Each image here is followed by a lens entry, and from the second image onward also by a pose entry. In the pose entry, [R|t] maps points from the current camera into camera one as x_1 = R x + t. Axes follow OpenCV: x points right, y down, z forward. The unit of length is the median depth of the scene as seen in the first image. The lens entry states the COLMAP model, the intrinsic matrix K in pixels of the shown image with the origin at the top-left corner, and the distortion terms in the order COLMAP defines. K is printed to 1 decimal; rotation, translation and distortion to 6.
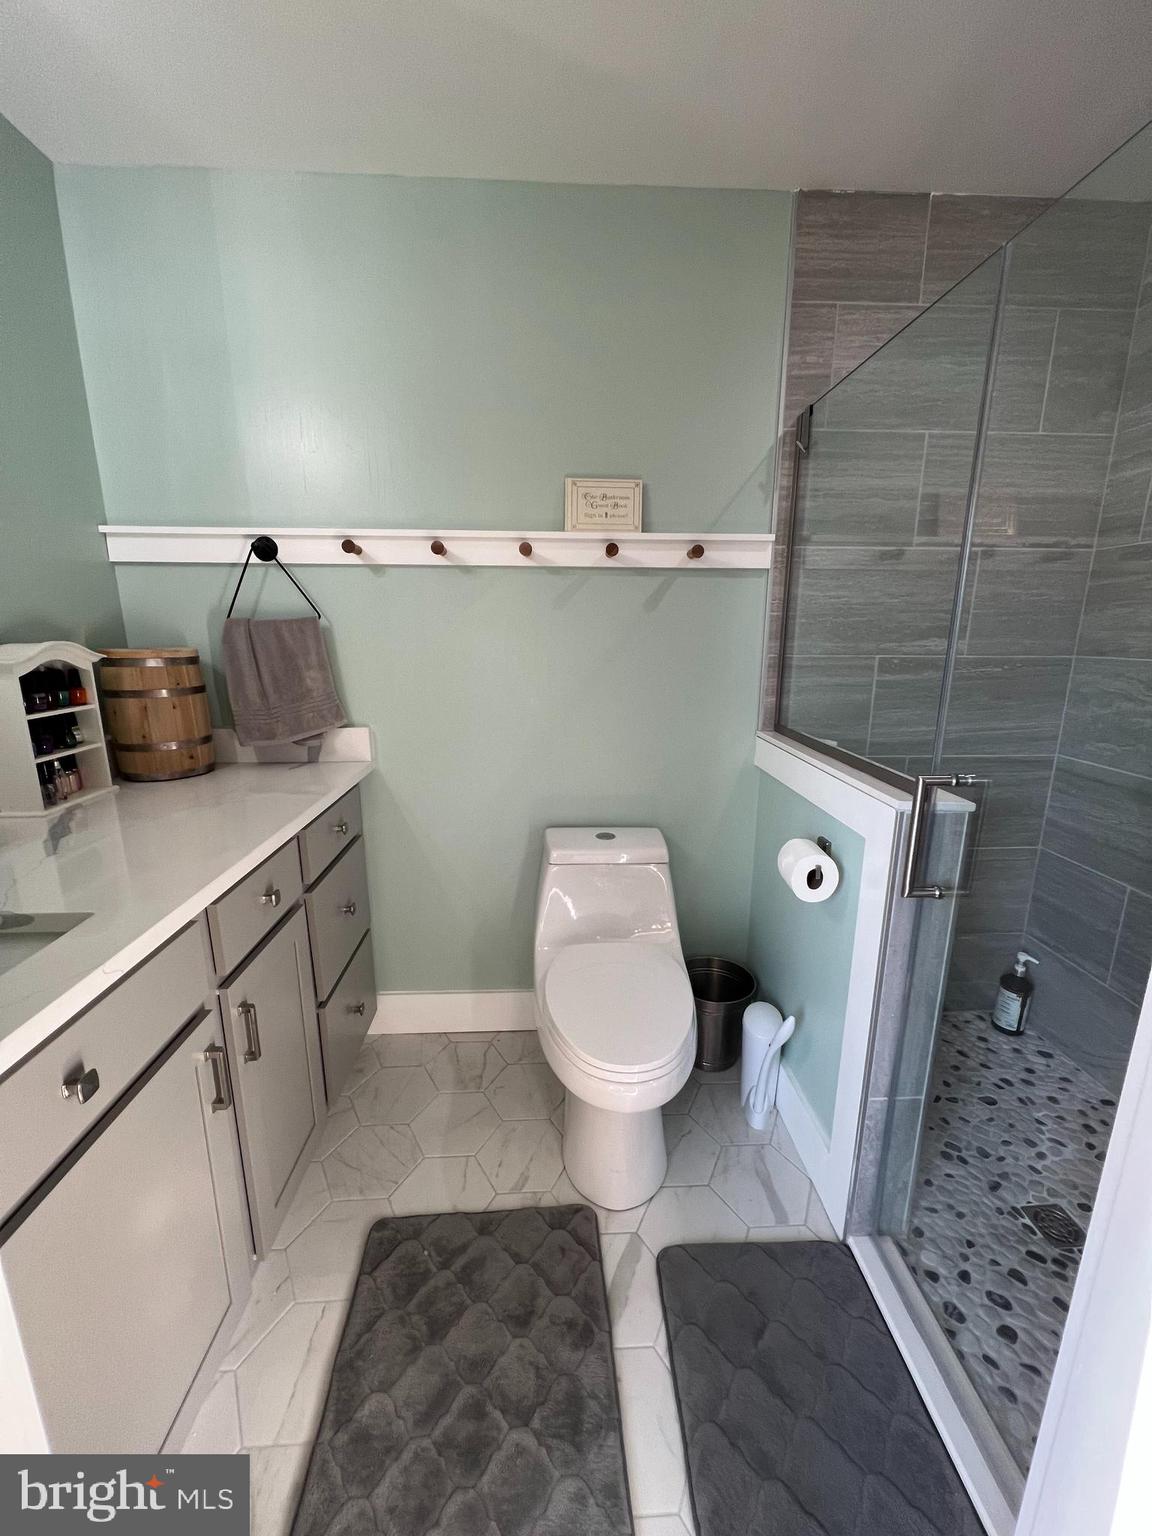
lens RADIAL K [[616.7, 0, 576.9], [0, 616.7, 766.3], [0, 0, 1]] dist [0.002926, -0.000738]
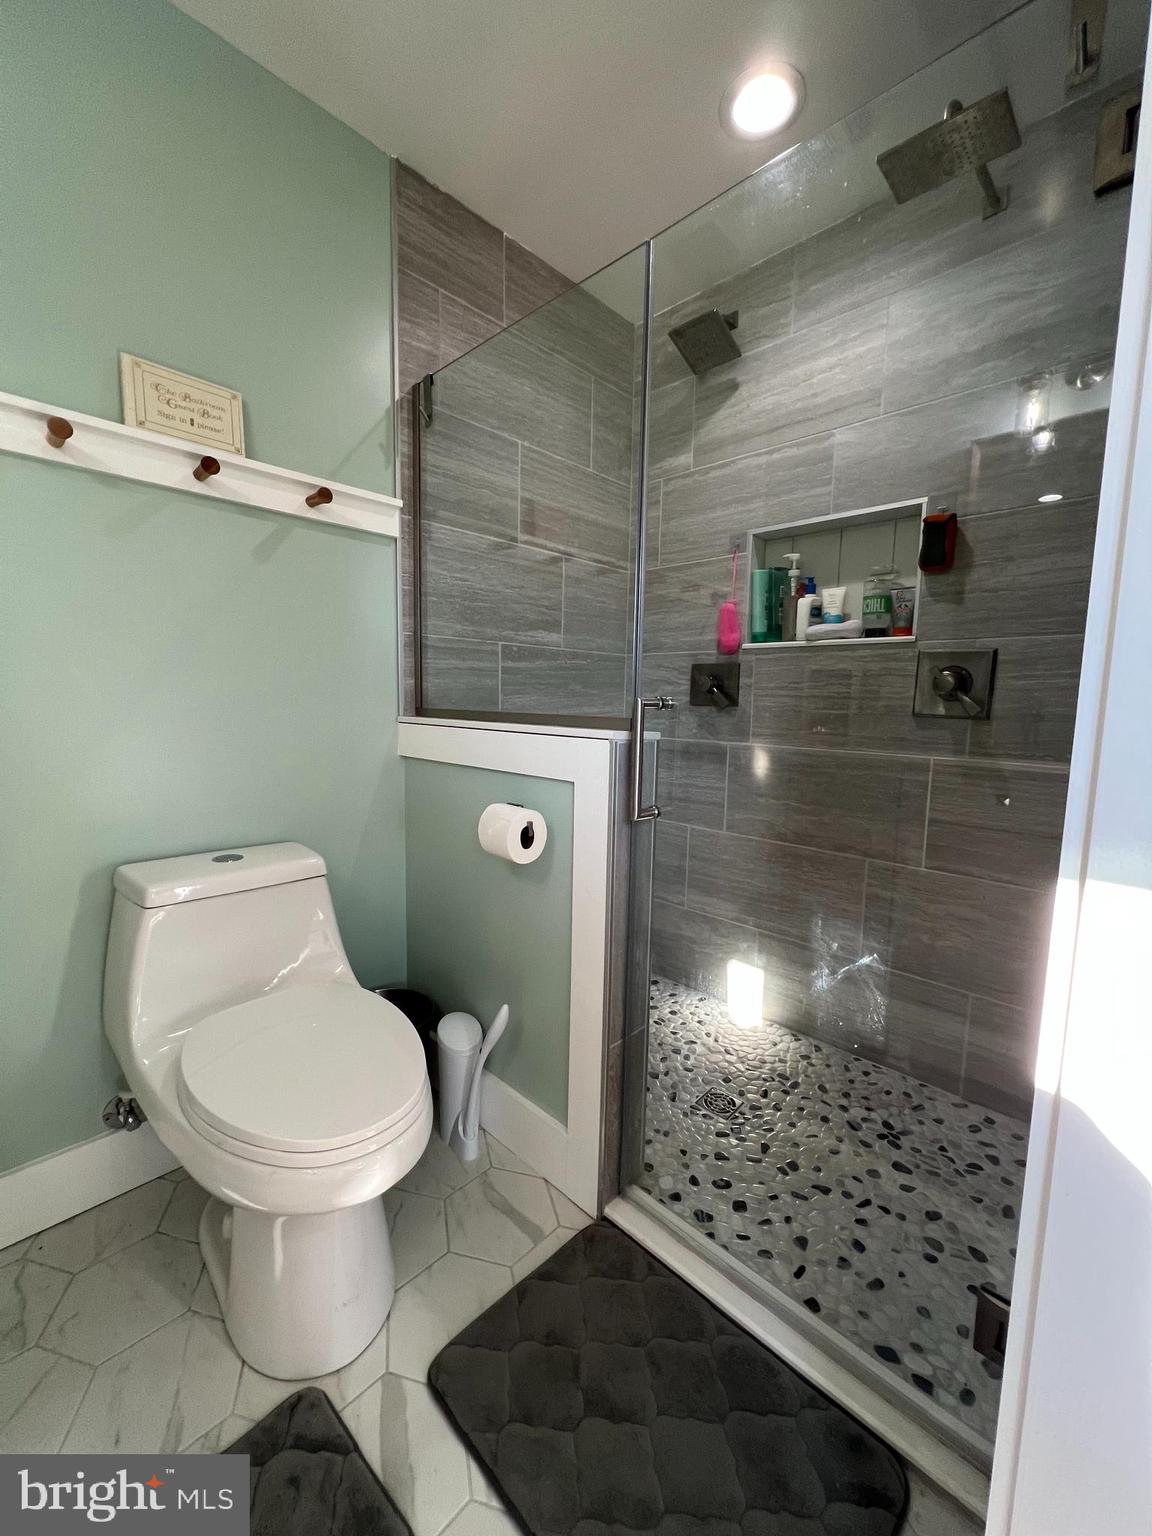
lens RADIAL K [[616.7, 0, 576.4], [0, 616.7, 768.2], [0, 0, 1]] dist [0.002926, -0.000738]
pose [[0.723910, -0.063700, 0.686948, -0.156566], [0.134671, 0.989620, -0.050151, 0.107139], [-0.676623, 0.128817, 0.724974, 0.201507]]
